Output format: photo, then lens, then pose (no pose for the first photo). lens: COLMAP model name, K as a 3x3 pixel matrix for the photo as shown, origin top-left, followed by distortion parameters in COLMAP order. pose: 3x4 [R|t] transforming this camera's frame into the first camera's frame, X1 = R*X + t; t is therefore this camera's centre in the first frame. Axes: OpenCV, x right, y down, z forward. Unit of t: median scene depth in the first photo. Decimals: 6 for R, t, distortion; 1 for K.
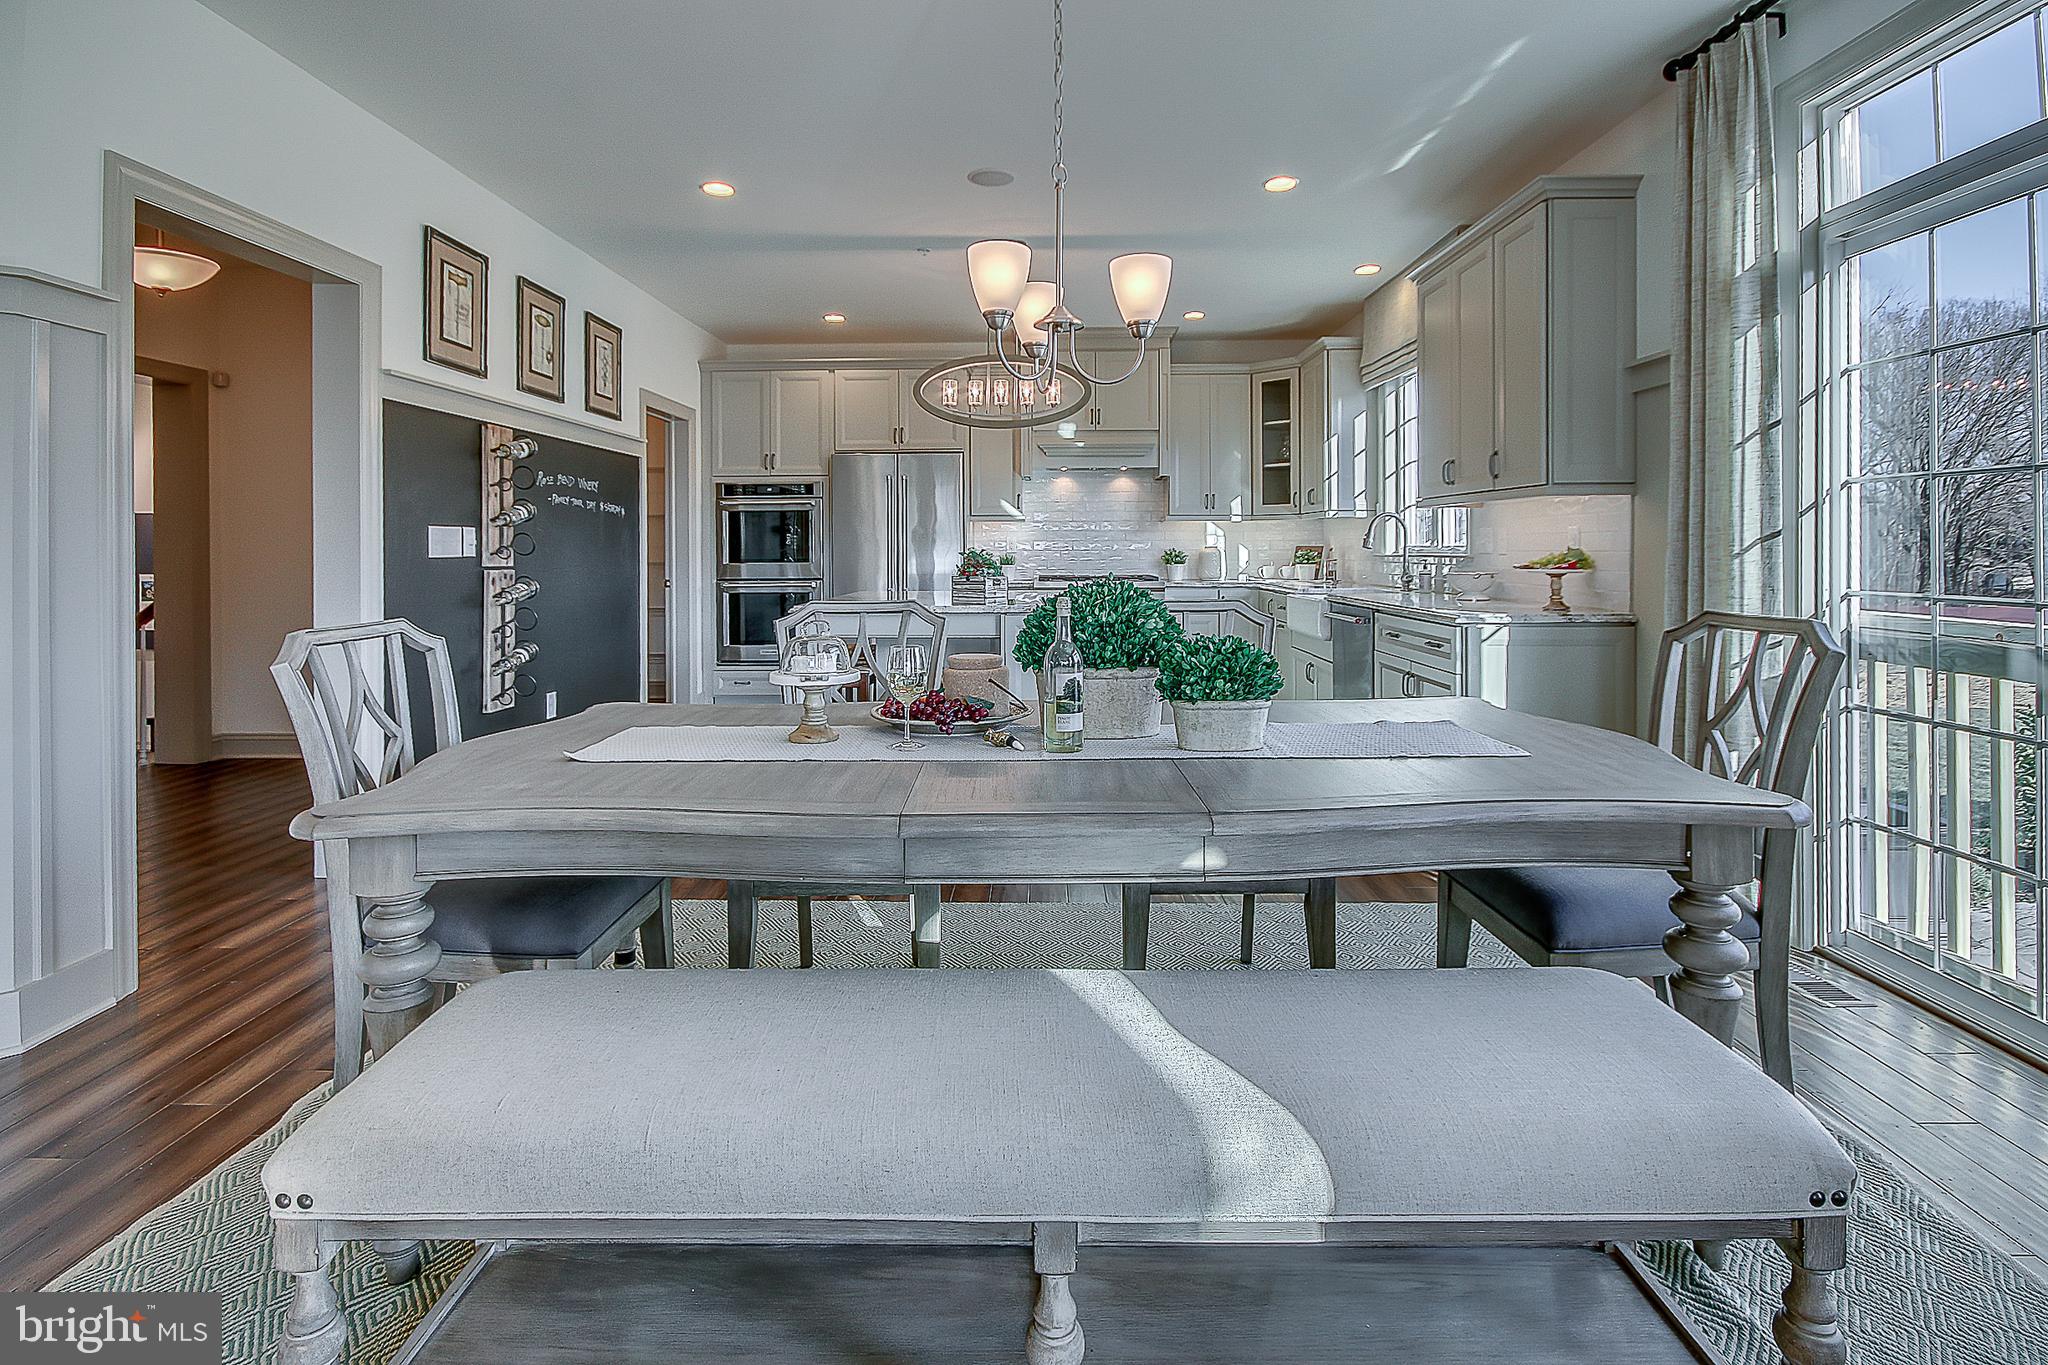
lens RADIAL K [[985.0, 0, 1015.2], [0, 985.0, 556.1], [0, 0, 1]] dist [-0.002566, -0.005858]
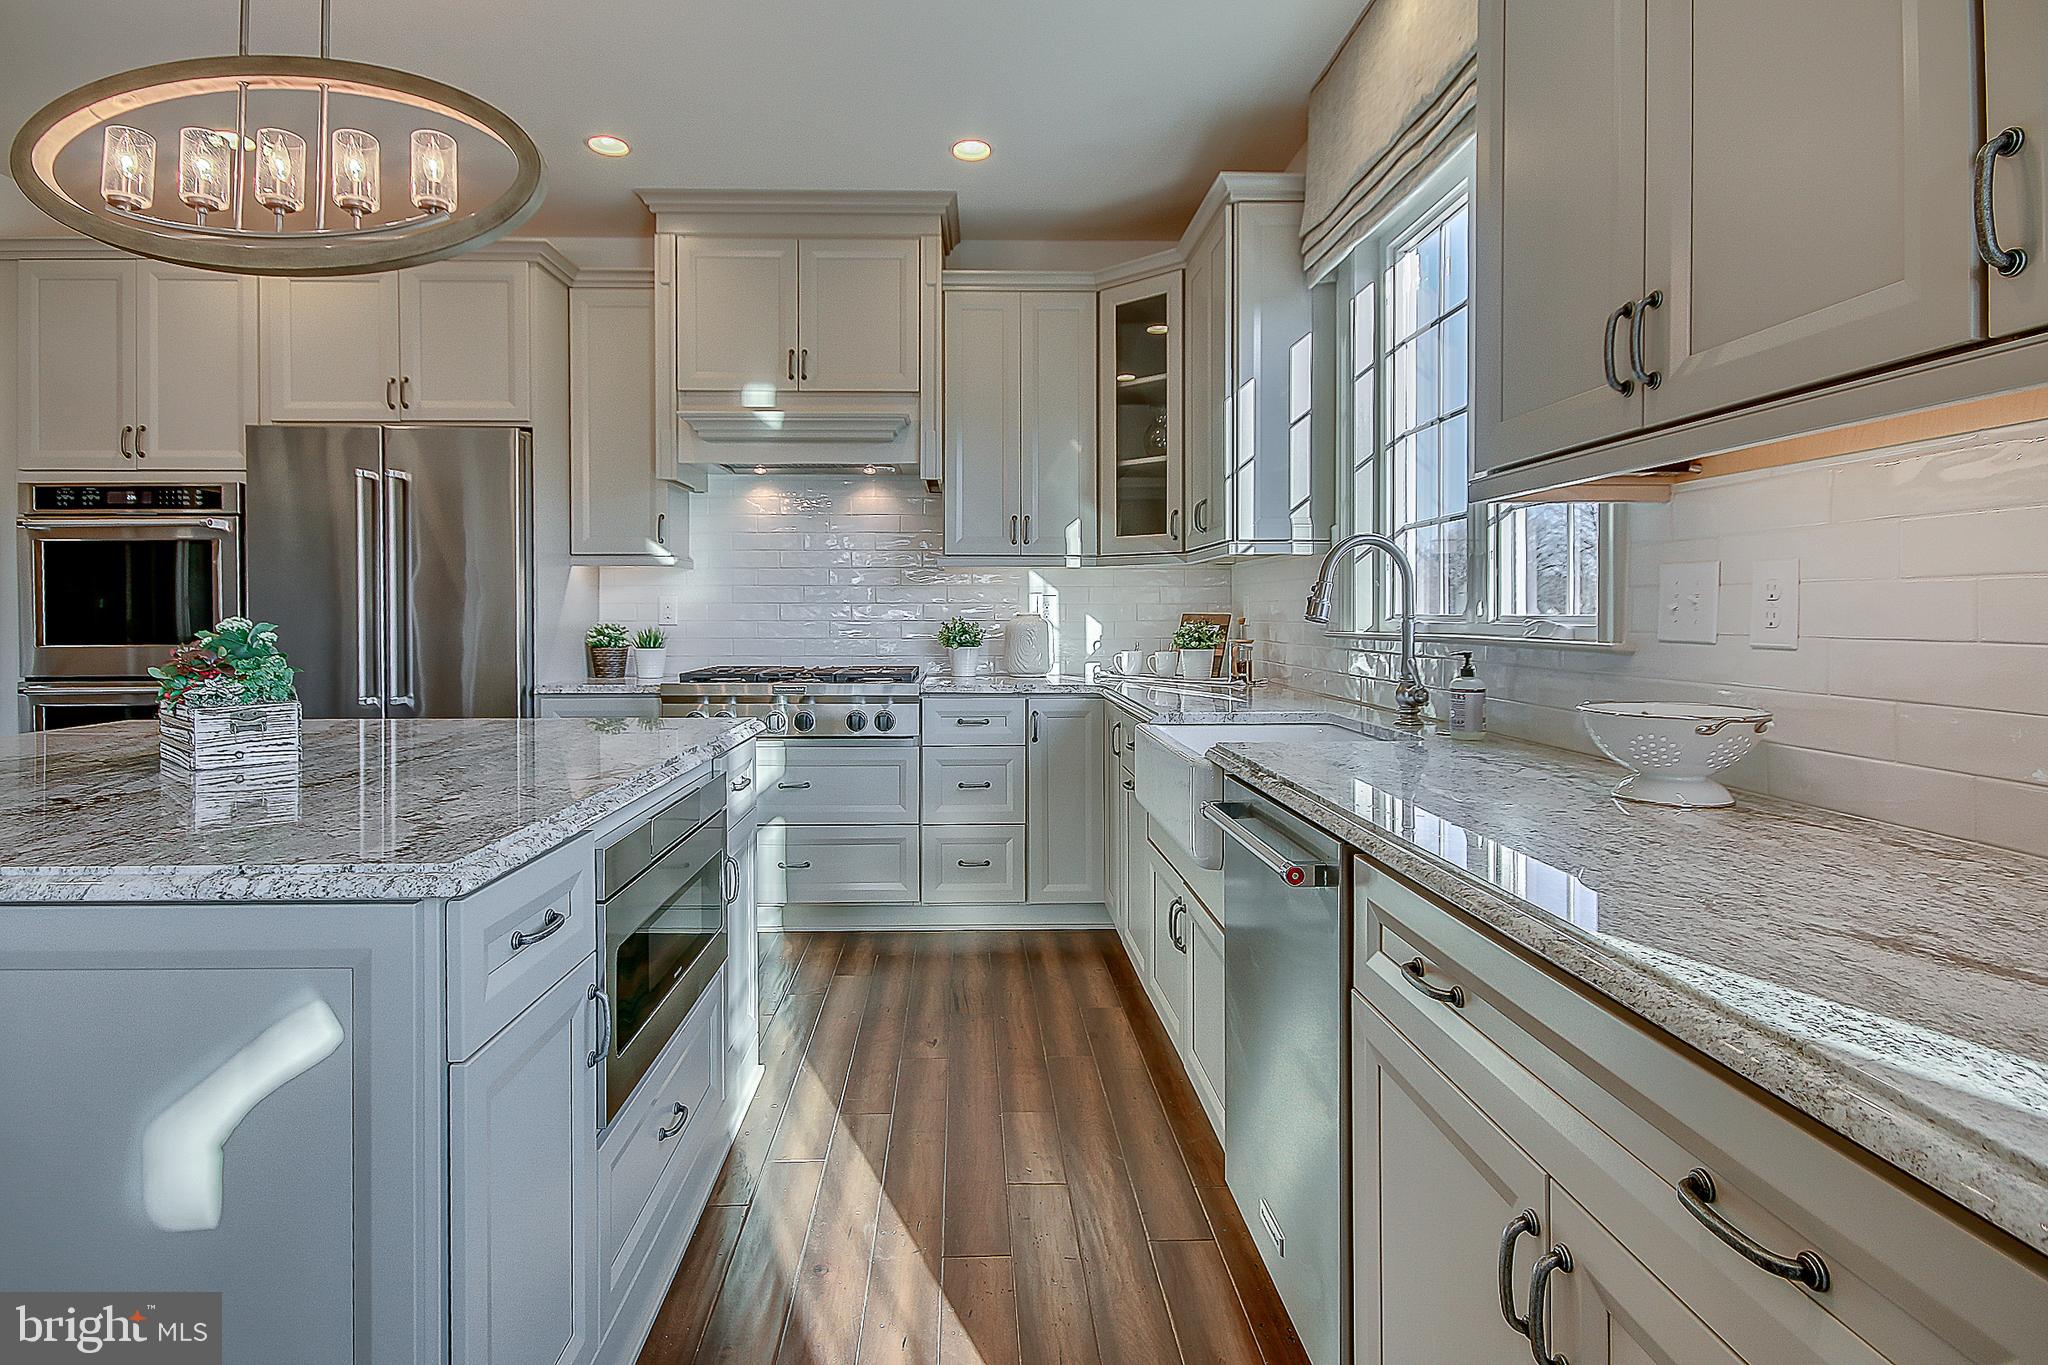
lens RADIAL K [[1057.8, 0, 963.0], [0, 1057.8, 621.5], [0, 0, 1]] dist [0.005437, 0.000085]
pose [[0.999465, 0.002802, 0.032576, 0.166238], [-0.002743, 0.999995, -0.001842, -0.005116], [-0.032581, 0.001752, 0.999468, 0.479727]]
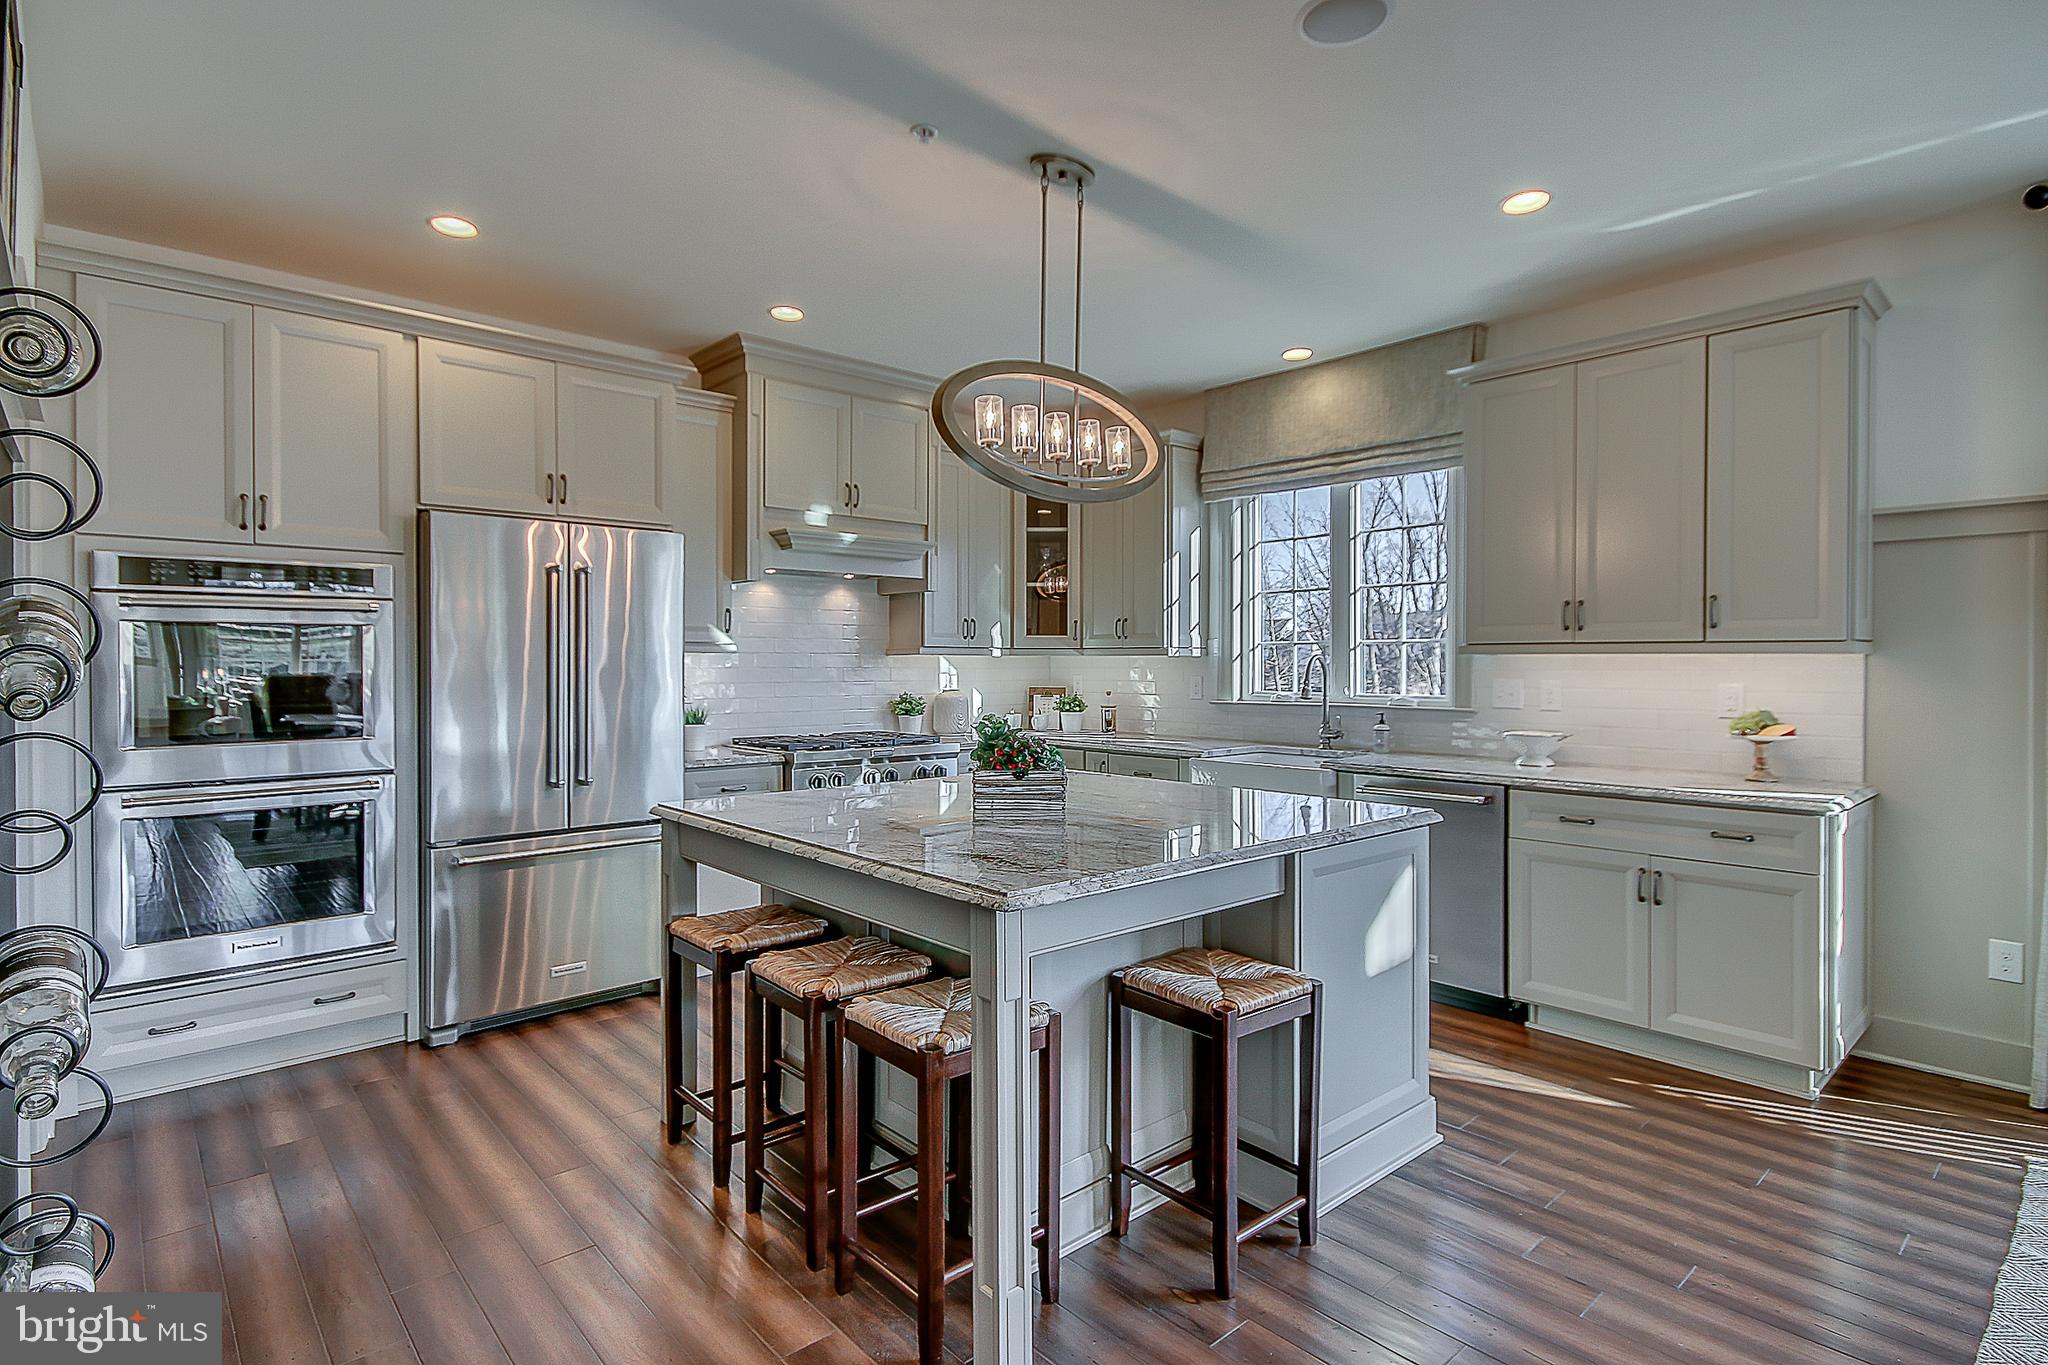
lens RADIAL K [[1057.8, 0, 1036.3], [0, 1057.8, 674.5], [0, 0, 1]] dist [0.005437, 0.000085]
pose [[0.726895, -0.002420, 0.686745, -0.344571], [0.002615, 0.999996, 0.000756, -0.024691], [-0.686744, 0.001246, 0.726898, 0.442018]]
